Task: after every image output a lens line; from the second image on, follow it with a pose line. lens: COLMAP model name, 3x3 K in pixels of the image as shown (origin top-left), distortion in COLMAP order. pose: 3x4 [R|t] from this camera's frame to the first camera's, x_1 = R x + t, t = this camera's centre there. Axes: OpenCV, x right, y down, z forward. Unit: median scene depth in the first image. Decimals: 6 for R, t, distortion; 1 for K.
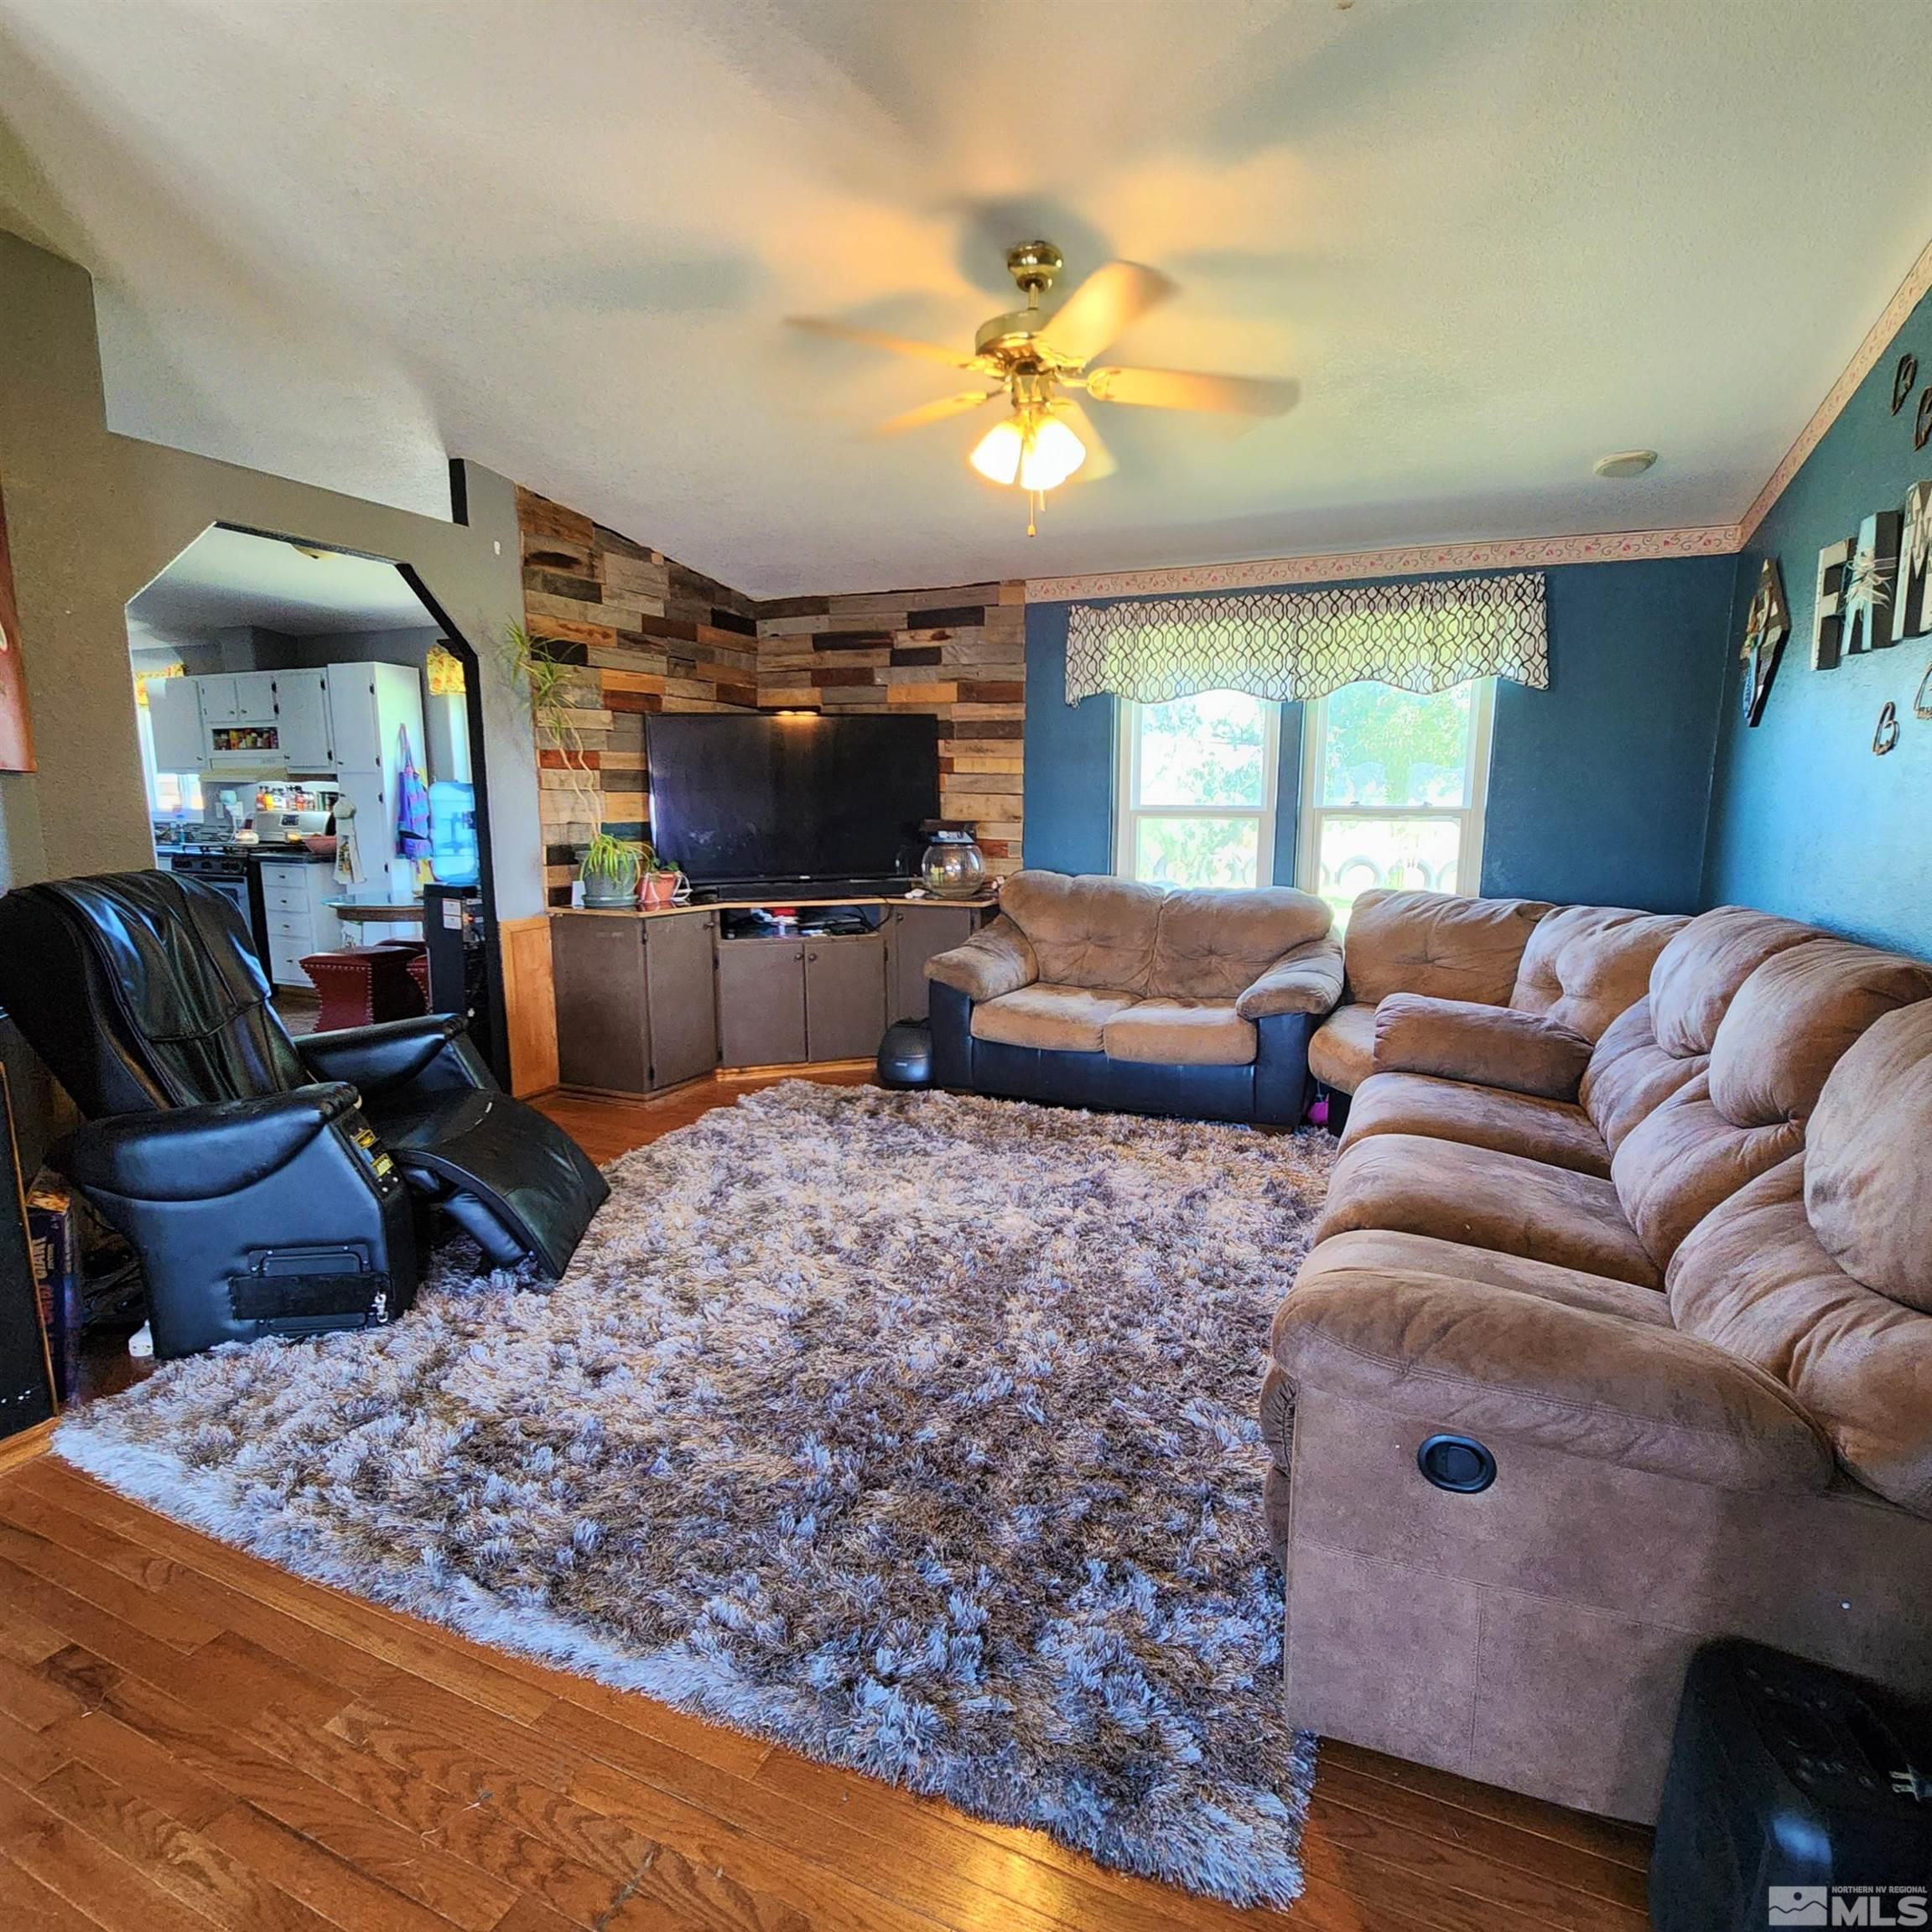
lens RADIAL K [[1044.4, 0, 998.3], [0, 1044.4, 993.1], [0, 0, 1]] dist [-0.004238, 0.002315]
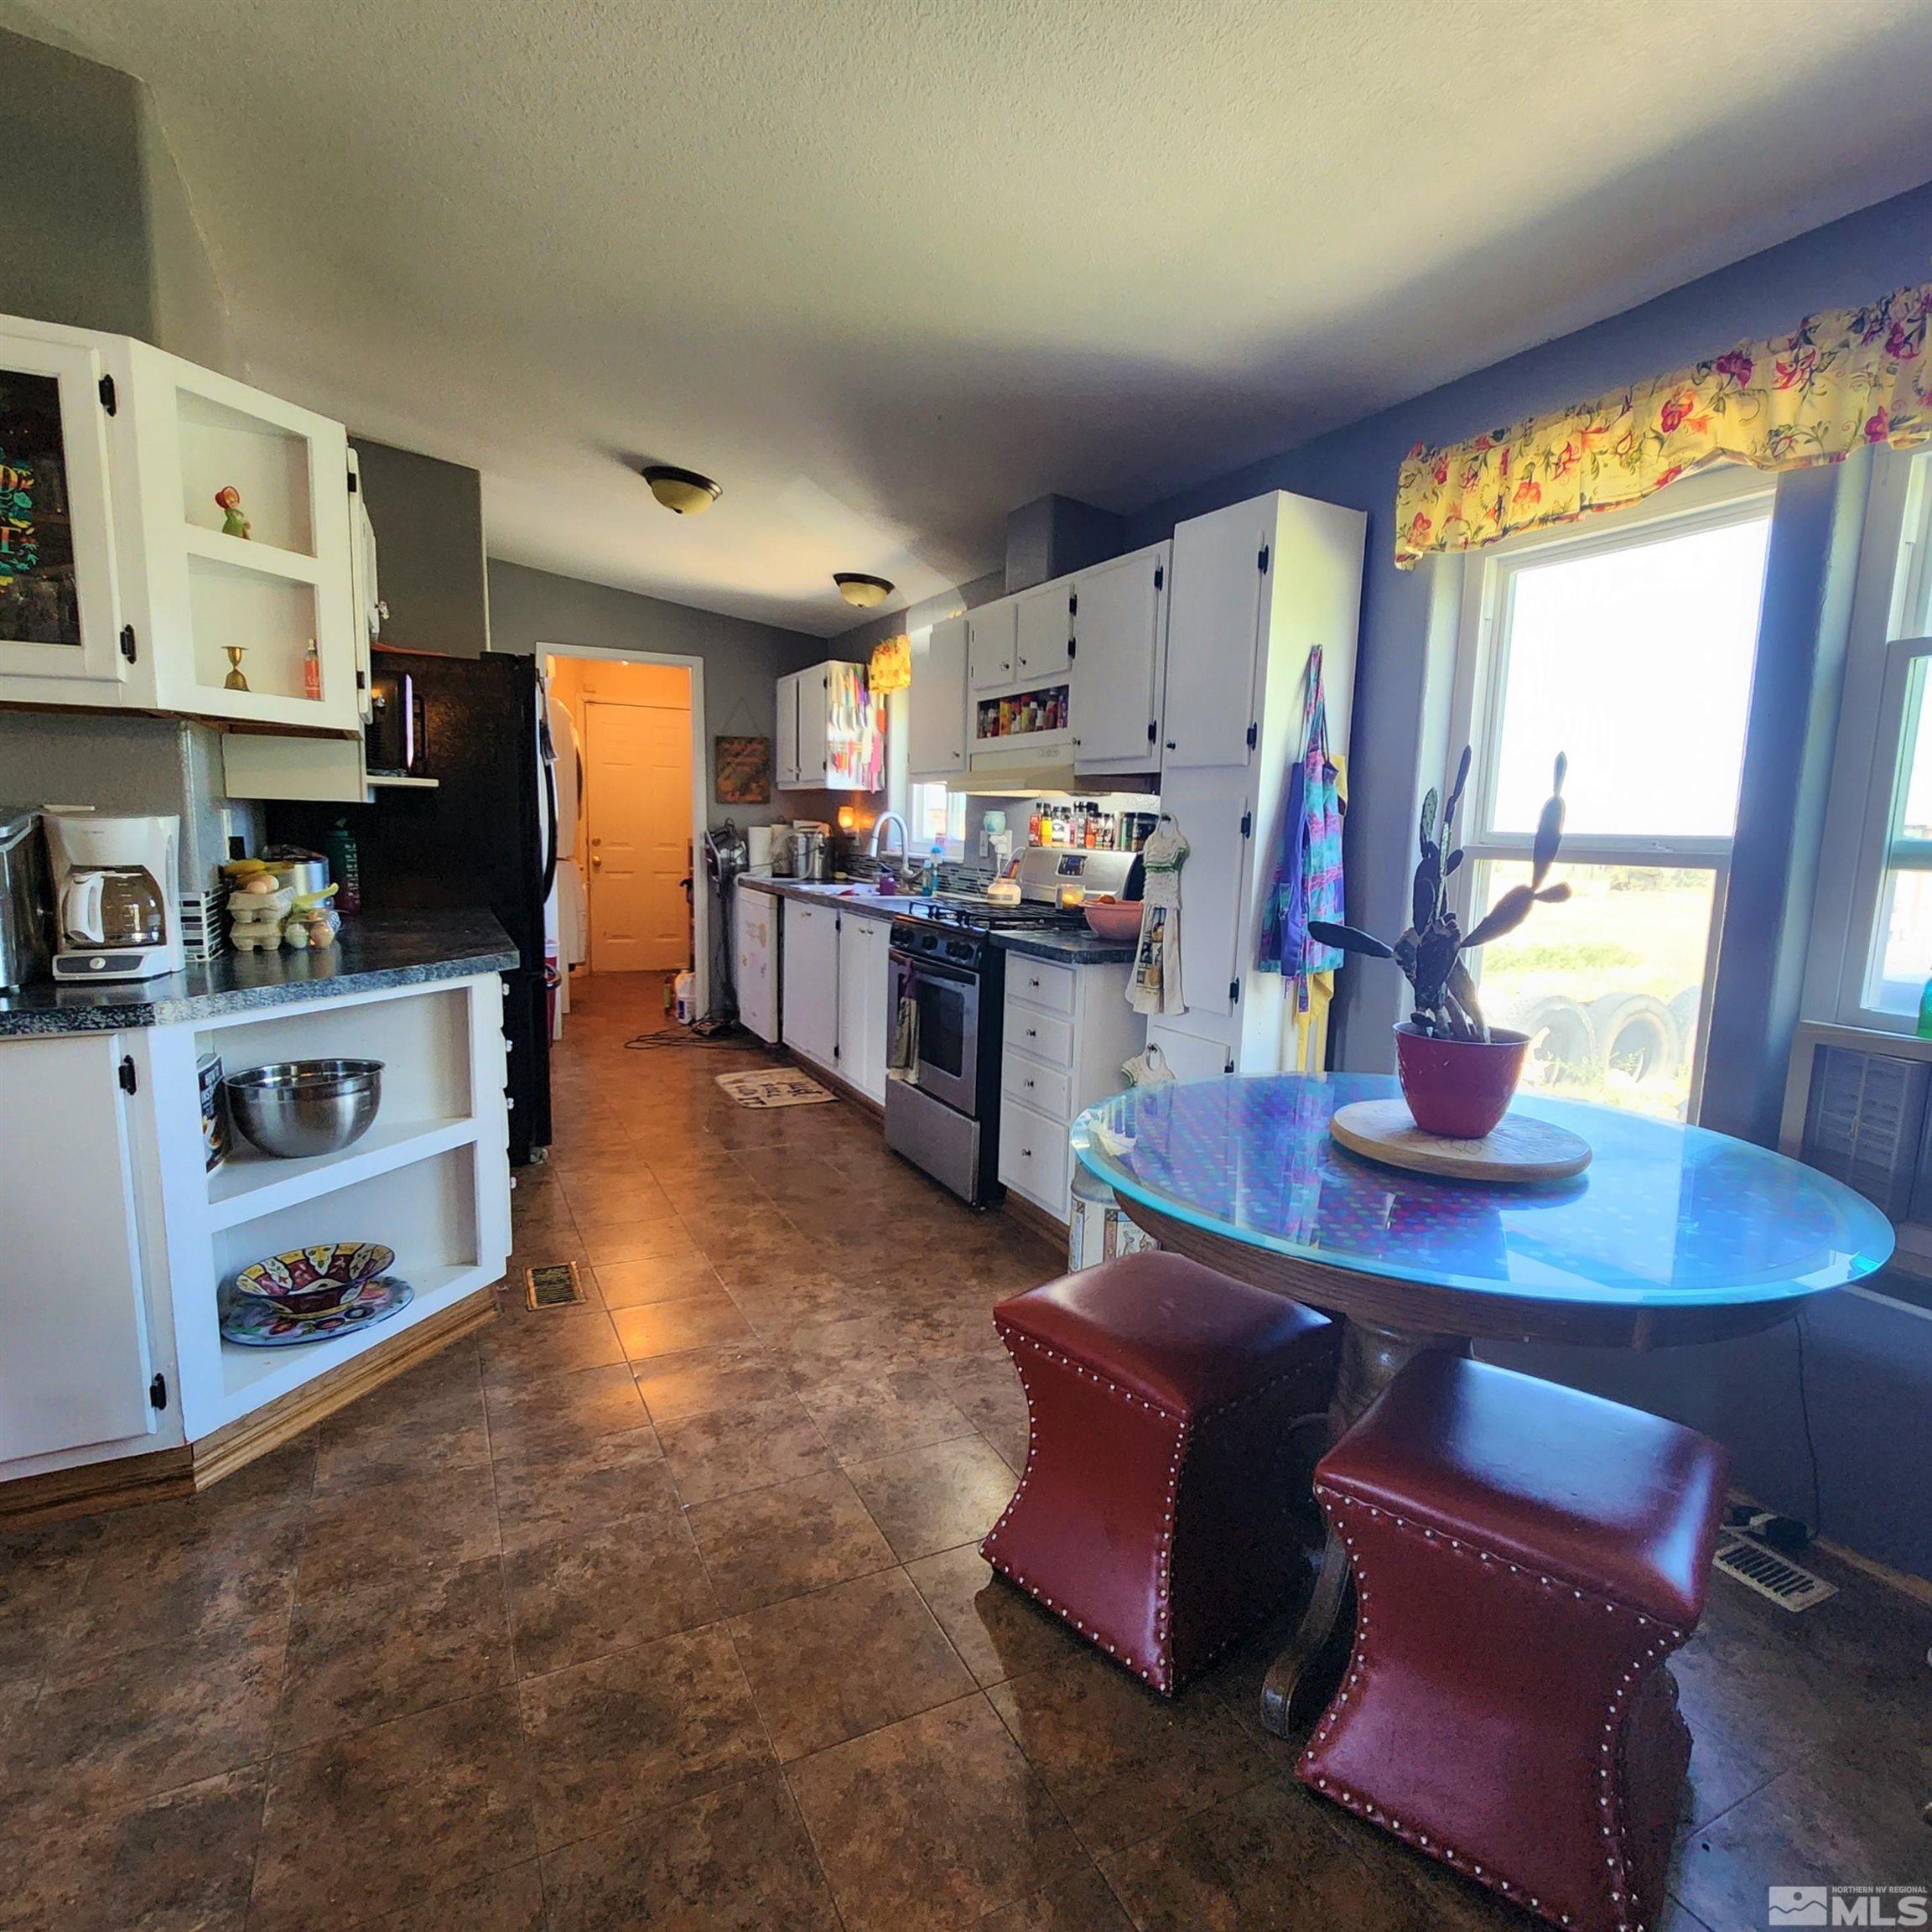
lens RADIAL K [[1044.4, 0, 979.3], [0, 1044.4, 956.5], [0, 0, 1]] dist [-0.004238, 0.002315]
pose [[0.756013, 0.091107, -0.648184, -0.376429], [-0.134236, 0.990798, -0.017303, -0.107449], [0.640644, 0.100092, 0.761287, 0.587008]]
